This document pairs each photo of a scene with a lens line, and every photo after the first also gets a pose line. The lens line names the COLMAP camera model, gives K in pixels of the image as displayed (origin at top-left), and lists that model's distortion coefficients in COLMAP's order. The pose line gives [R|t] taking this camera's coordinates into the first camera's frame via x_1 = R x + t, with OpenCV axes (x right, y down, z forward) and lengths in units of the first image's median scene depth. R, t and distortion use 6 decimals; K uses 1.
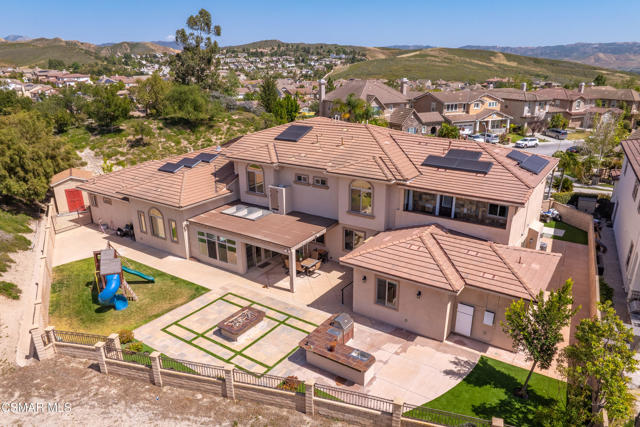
lens RADIAL K [[459.9, 0, 320.0], [0, 459.9, 213.5], [0, 0, 1]] dist [-0.067272, 0.051509]
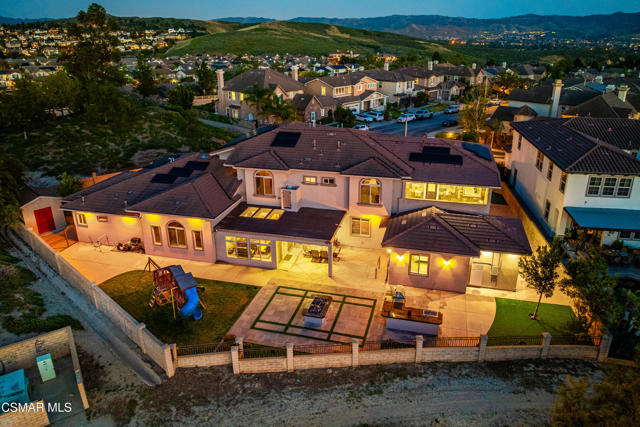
lens RADIAL K [[455.8, 0, 317.5], [0, 455.8, 191.9], [0, 0, 1]] dist [-0.063861, 0.044357]
pose [[0.943999, -0.110909, 0.310751, -0.158269], [0.105874, 0.993829, 0.033078, -0.033179], [-0.312502, 0.001675, 0.949916, -0.043362]]
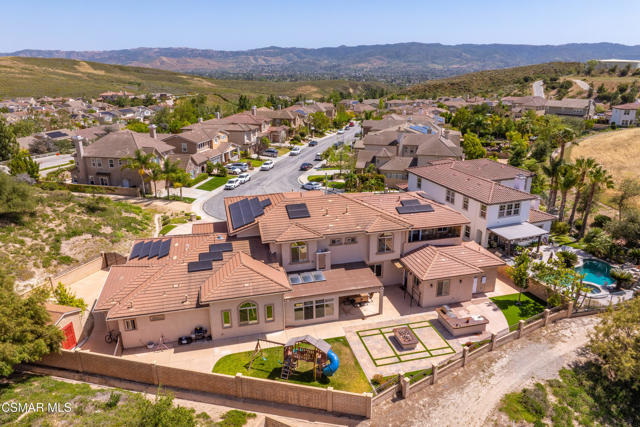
lens RADIAL K [[459.9, 0, 320.0], [0, 459.9, 213.5], [0, 0, 1]] dist [-0.067272, 0.051509]
pose [[0.656741, -0.236305, 0.716137, -0.438235], [0.240755, 0.965641, 0.097848, -0.127232], [-0.714653, 0.108153, 0.691067, 0.019491]]
